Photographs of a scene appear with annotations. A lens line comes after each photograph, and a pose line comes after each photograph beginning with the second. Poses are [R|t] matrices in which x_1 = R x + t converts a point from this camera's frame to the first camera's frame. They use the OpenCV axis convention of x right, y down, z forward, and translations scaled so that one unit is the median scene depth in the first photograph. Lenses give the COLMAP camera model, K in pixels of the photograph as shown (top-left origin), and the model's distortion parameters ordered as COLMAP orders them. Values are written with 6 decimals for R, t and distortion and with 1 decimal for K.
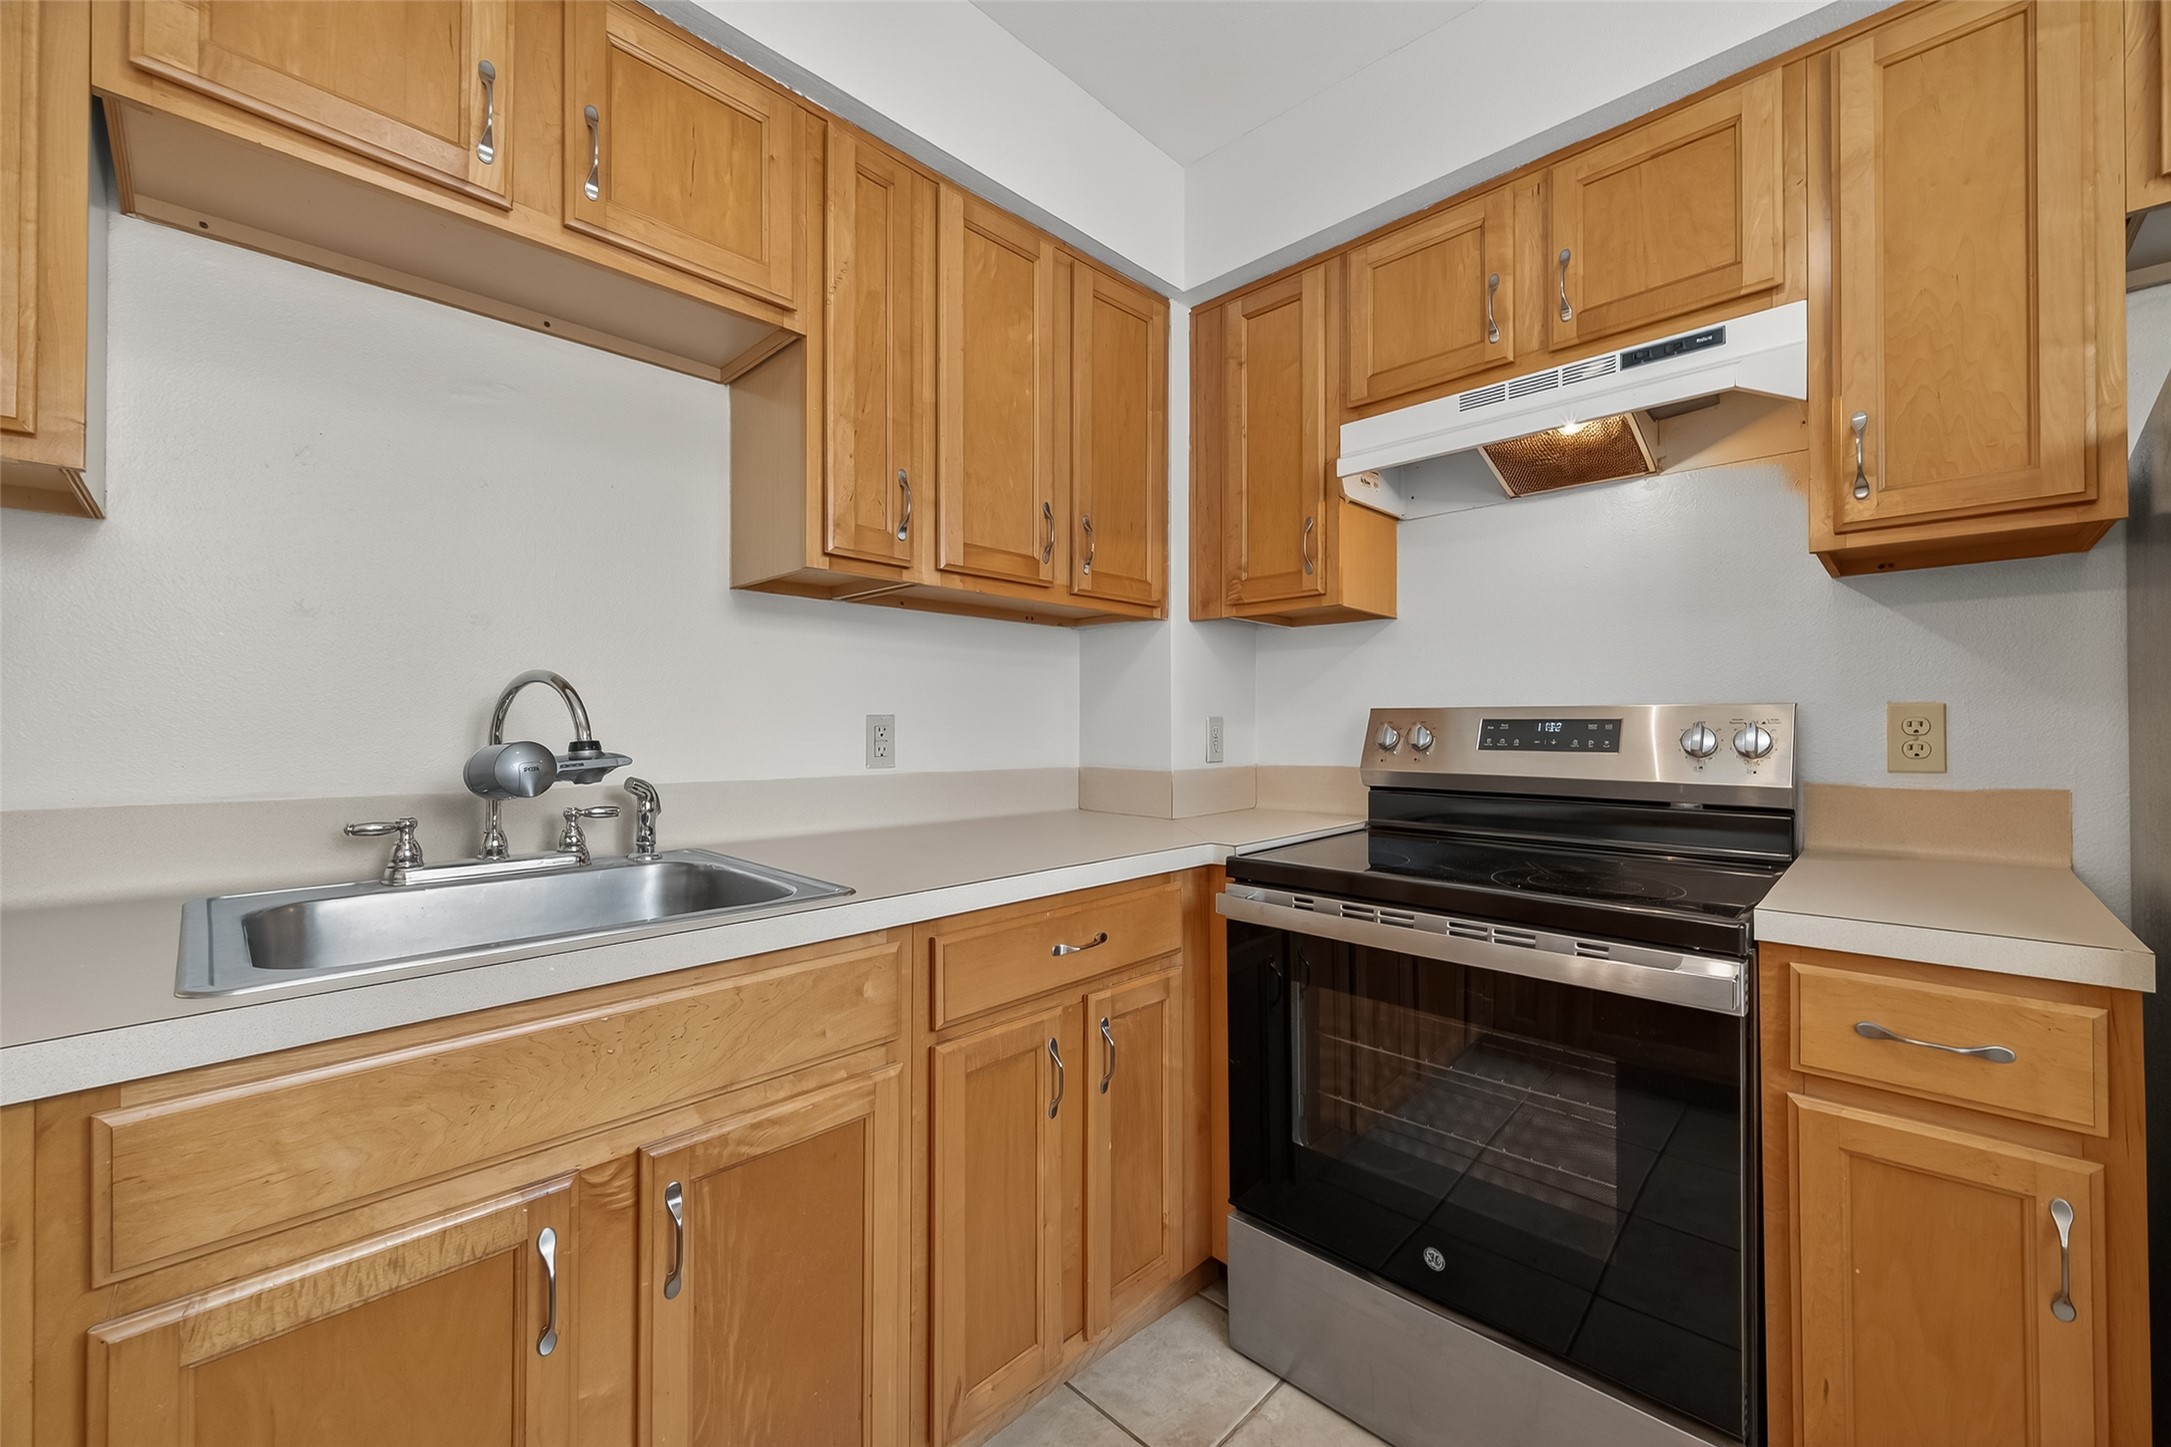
lens RADIAL K [[883.1, 0, 1116.7], [0, 883.1, 720.4], [0, 0, 1]] dist [0.000324, 0.000142]
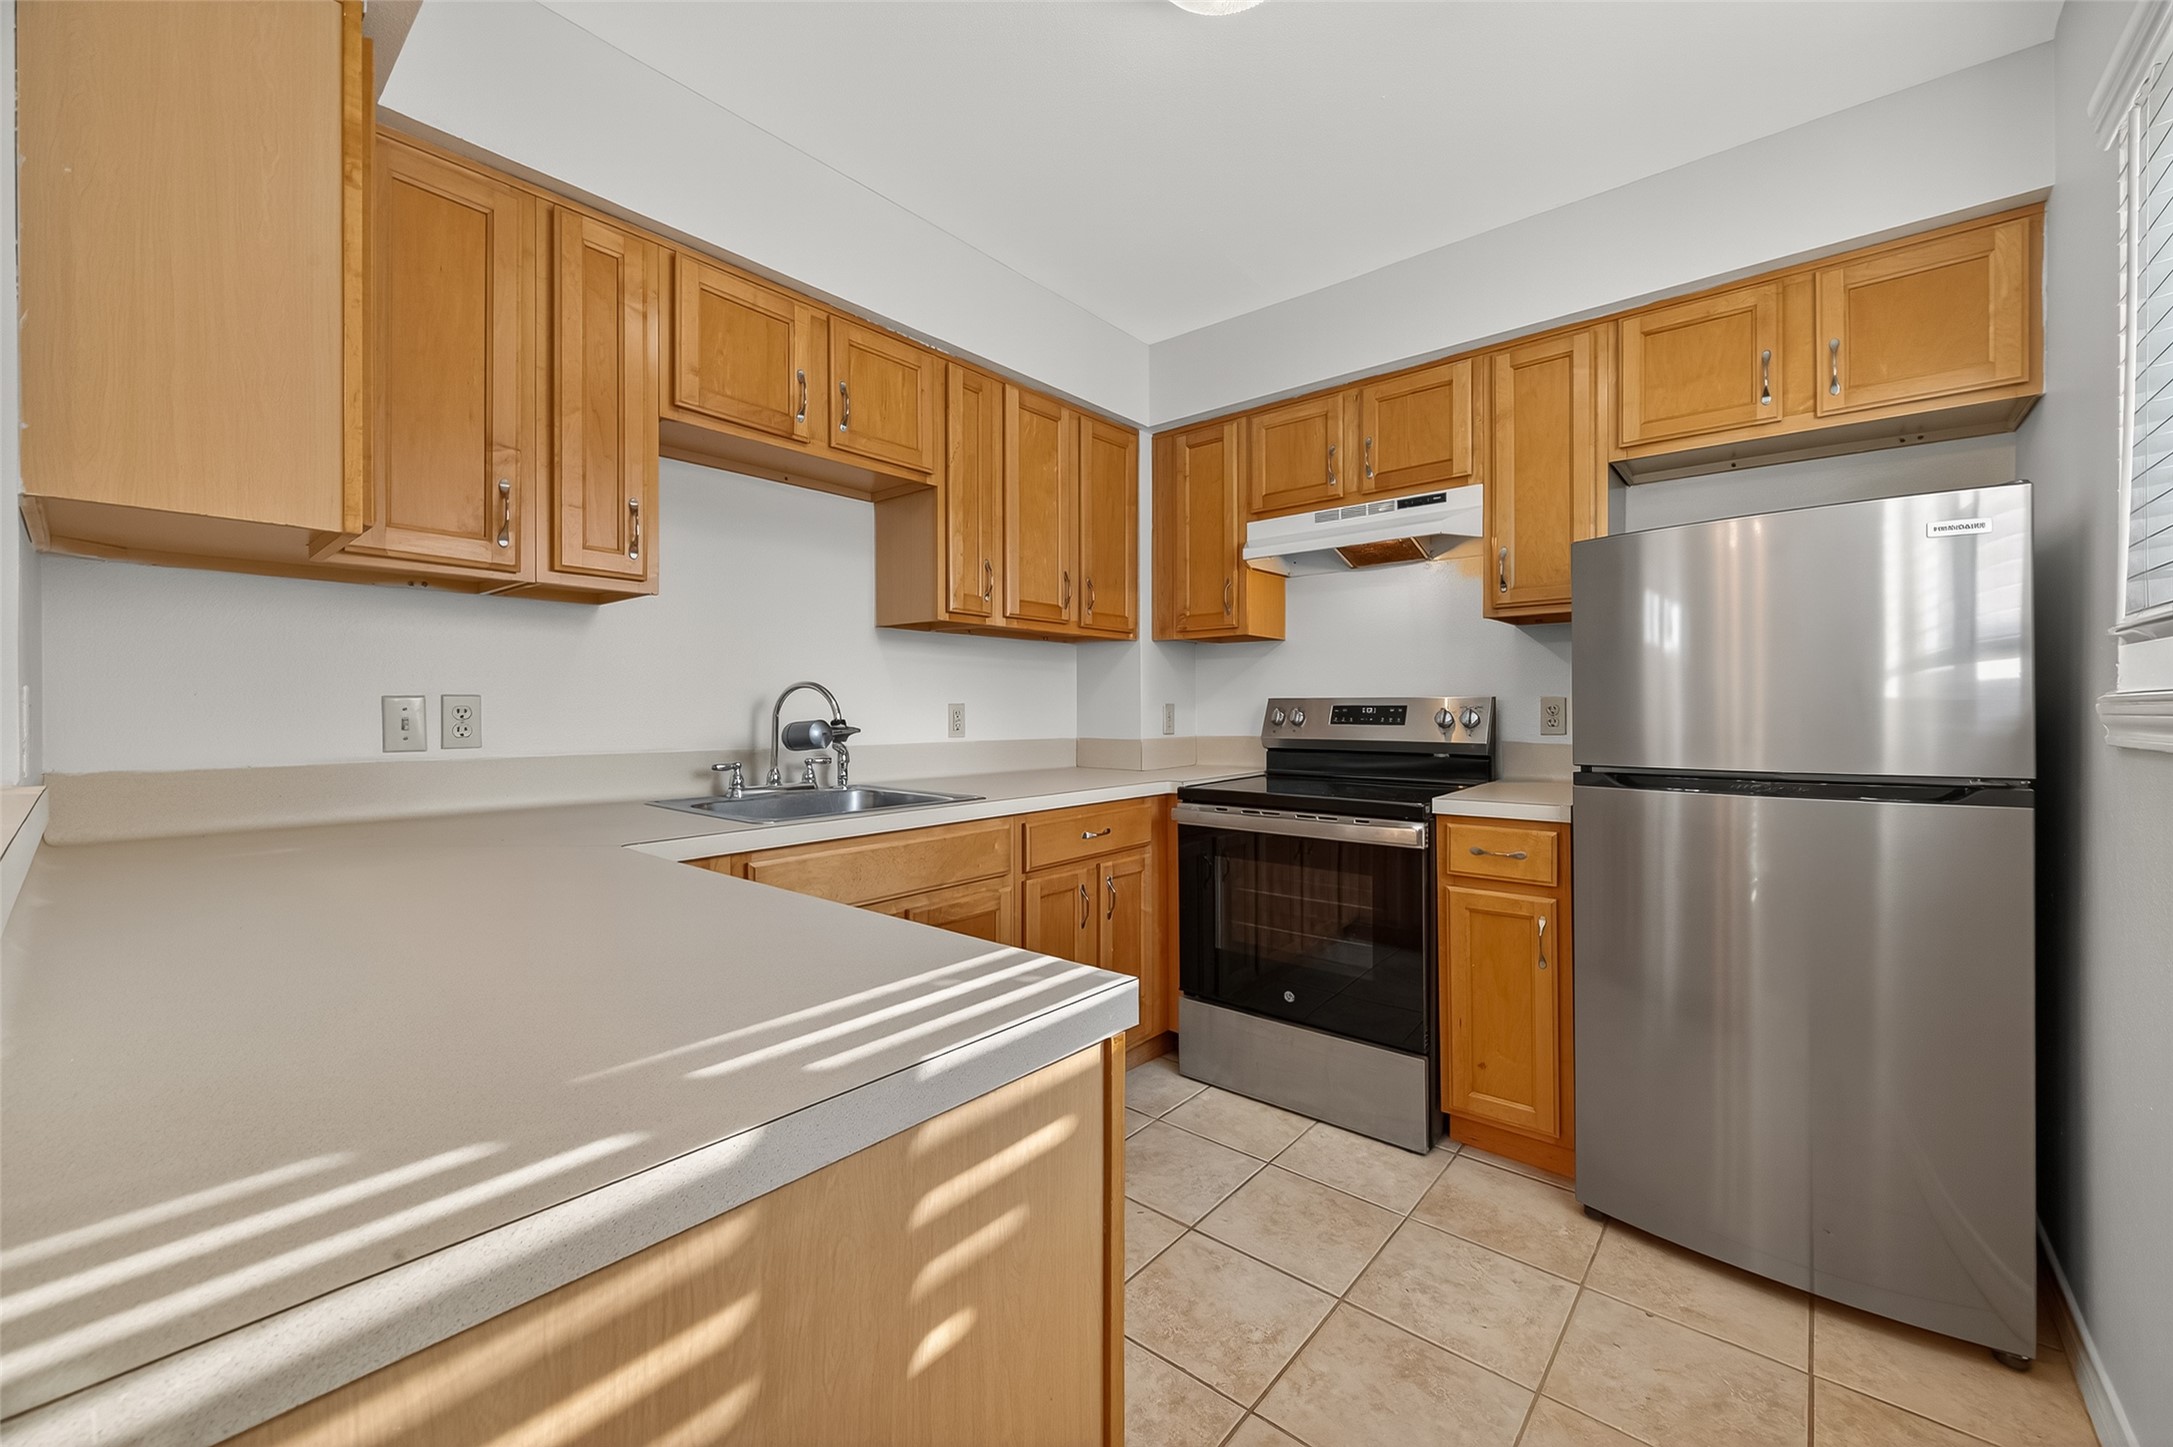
lens RADIAL K [[840.6, 0, 1157.6], [0, 840.6, 712.9], [0, 0, 1]] dist [0.000232, -0.000224]
pose [[0.994362, -0.003367, 0.105987, -0.089144], [0.002241, 0.999940, 0.010738, -0.006275], [-0.106017, -0.010440, 0.994310, -0.631937]]
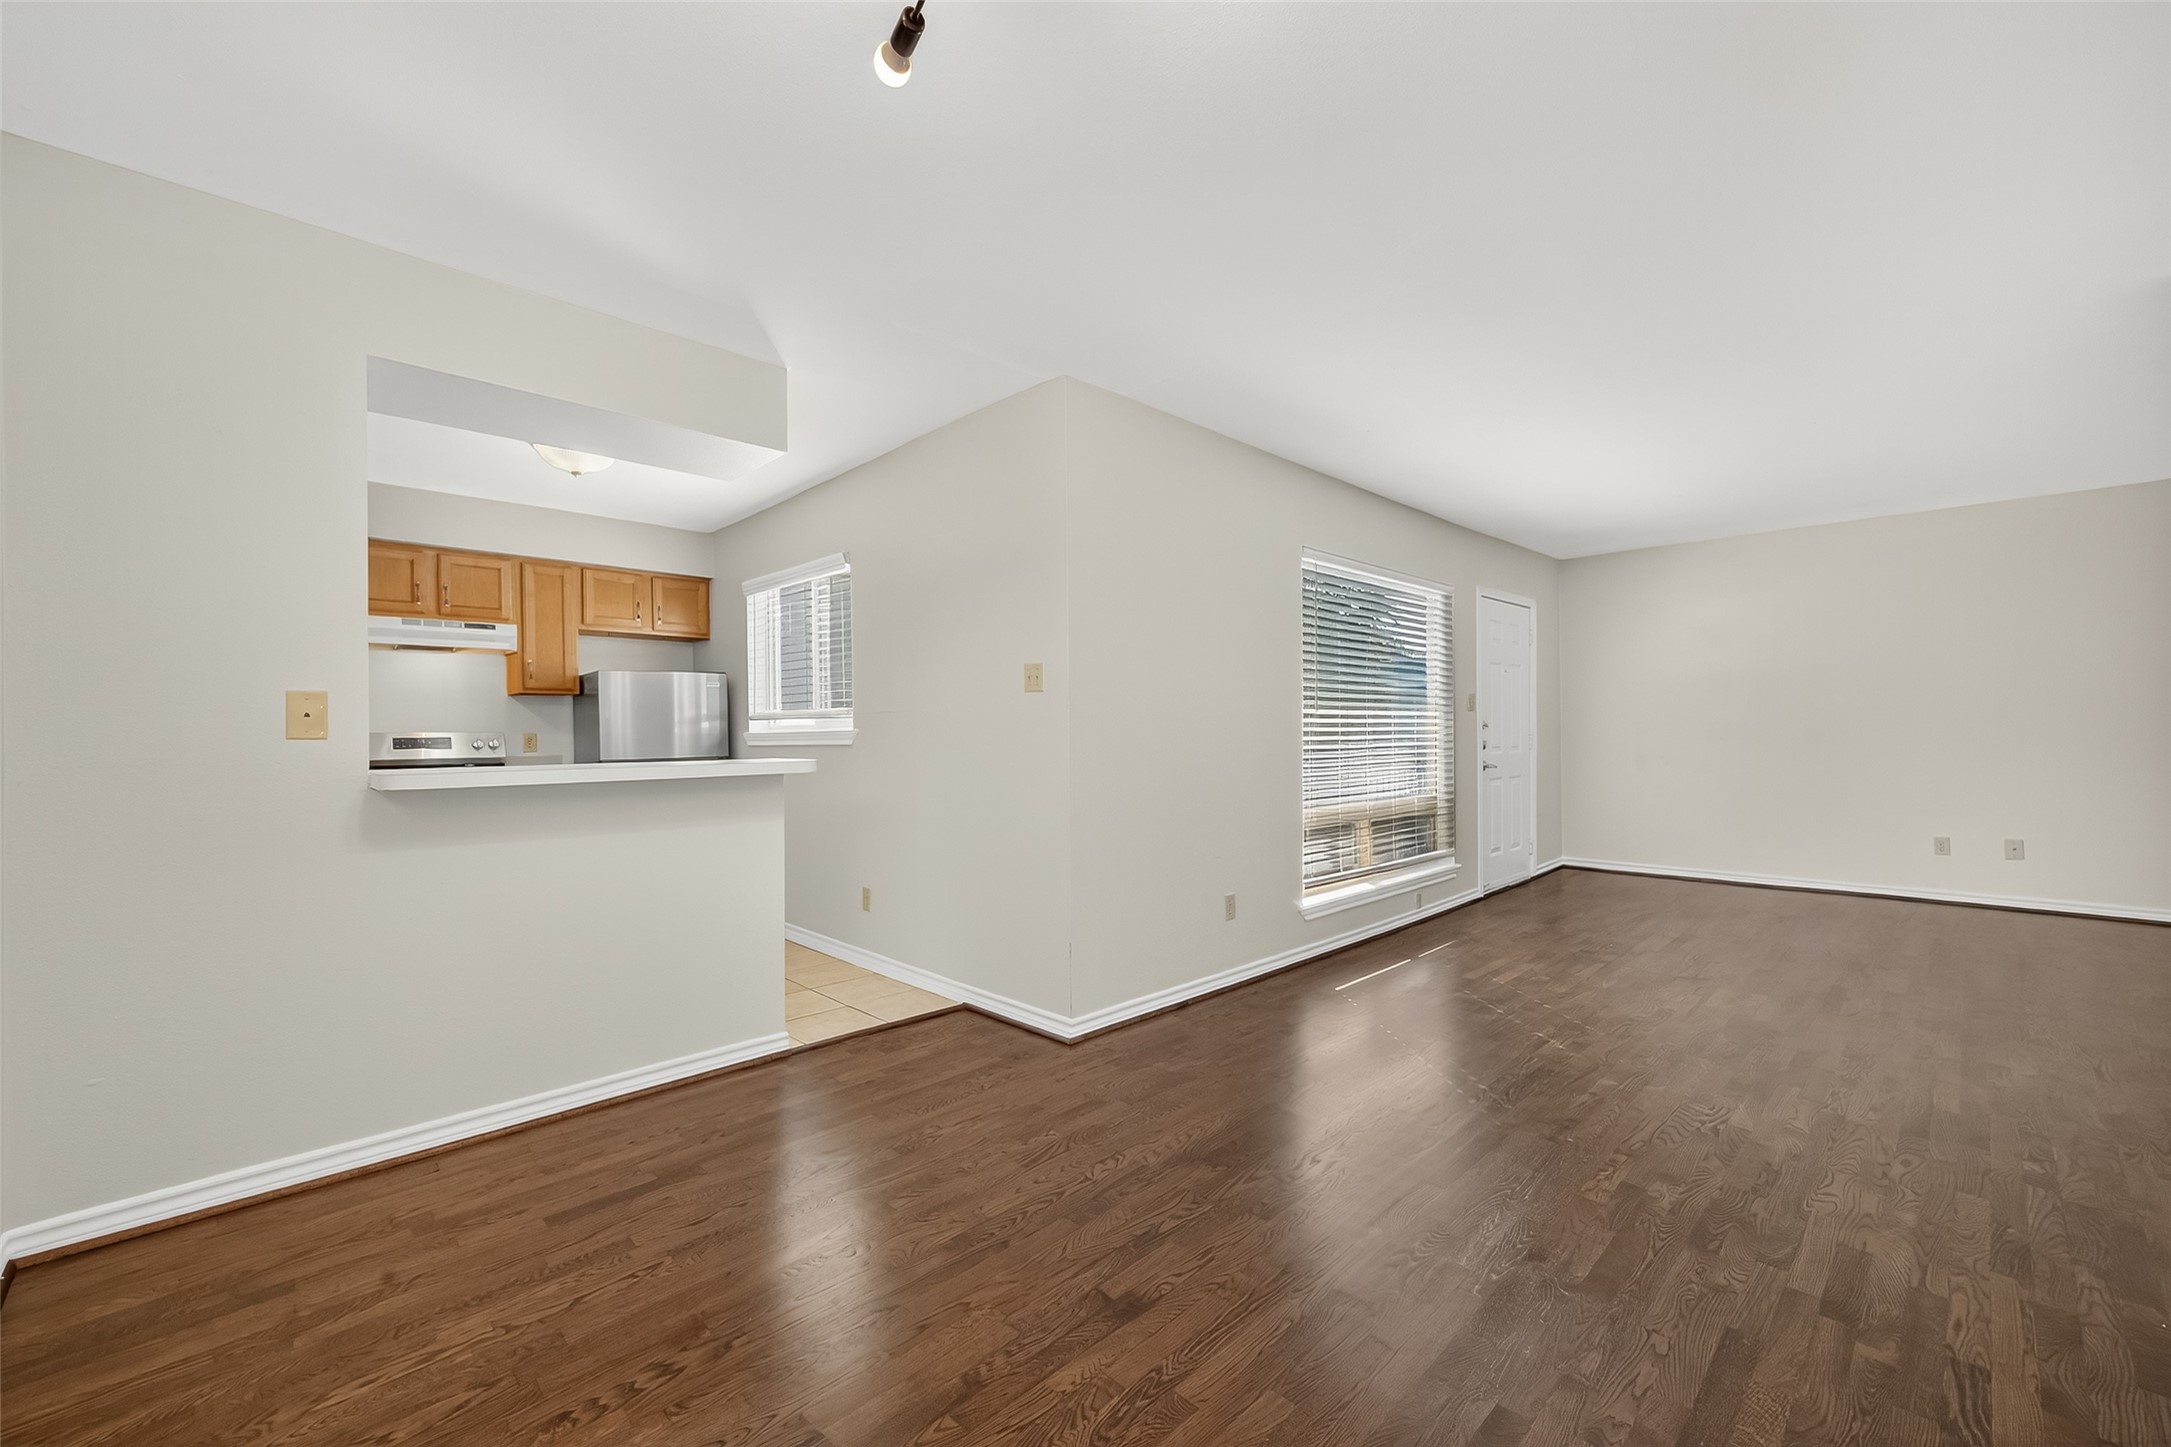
lens RADIAL K [[863.2, 0, 1044.8], [0, 863.2, 727.5], [0, 0, 1]] dist [0.000300, -0.000236]
pose [[0.058037, 0.006051, 0.998296, -2.453462], [-0.002308, 0.999980, -0.005927, -0.016325], [-0.998312, -0.001960, 0.058050, -1.304928]]
